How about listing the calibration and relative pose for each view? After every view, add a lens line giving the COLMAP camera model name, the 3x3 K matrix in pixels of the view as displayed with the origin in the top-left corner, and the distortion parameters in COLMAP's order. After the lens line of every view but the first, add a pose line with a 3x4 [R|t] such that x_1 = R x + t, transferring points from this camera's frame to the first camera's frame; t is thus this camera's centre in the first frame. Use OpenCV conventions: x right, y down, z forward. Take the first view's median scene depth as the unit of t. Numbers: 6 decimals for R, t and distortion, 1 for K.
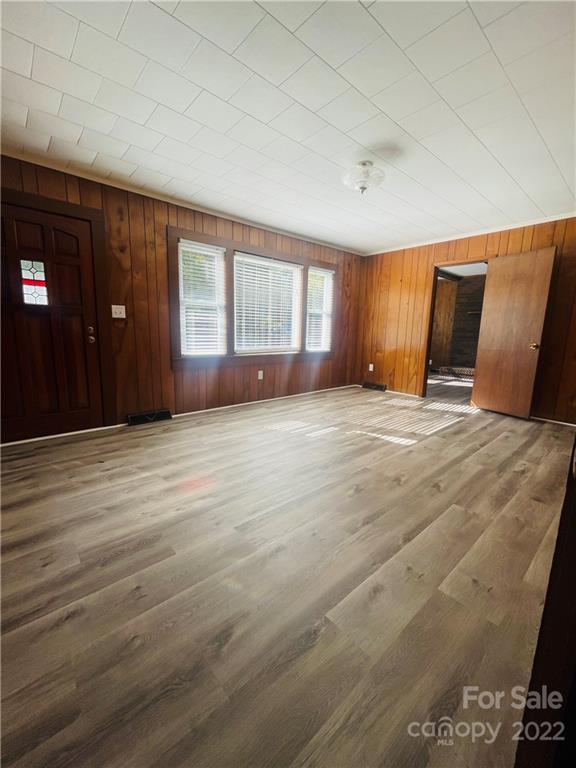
lens RADIAL K [[313.7, 0, 289.4], [0, 313.7, 381.7], [0, 0, 1]] dist [-0.002921, 0.001031]
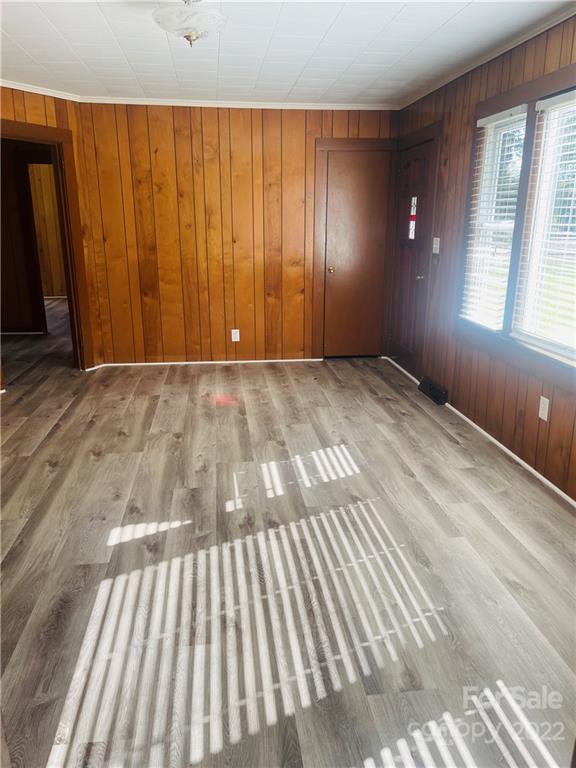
lens RADIAL K [[579.4, 0, 288.0], [0, 579.4, 385.0], [0, 0, 1]] dist [0.056528, -0.065462]
pose [[-0.568041, 0.199592, -0.798431, 0.963525], [-0.155885, 0.926492, 0.342509, -0.361444], [0.808102, 0.319023, -0.495172, 1.618016]]
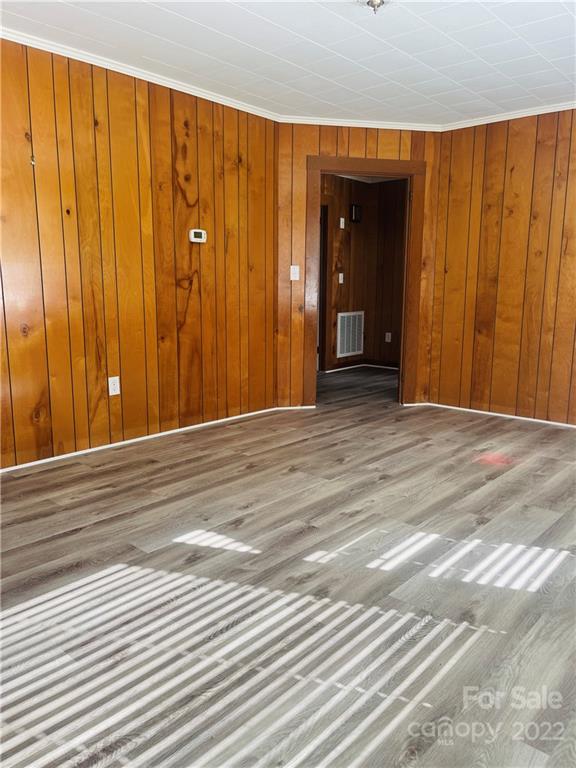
lens RADIAL K [[579.4, 0, 283.8], [0, 579.4, 389.9], [0, 0, 1]] dist [0.056528, -0.065462]
pose [[-0.993416, -0.010999, -0.114032, 0.411769], [-0.049160, 0.940003, 0.337606, -0.296295], [0.103477, 0.340989, -0.934355, 1.772998]]
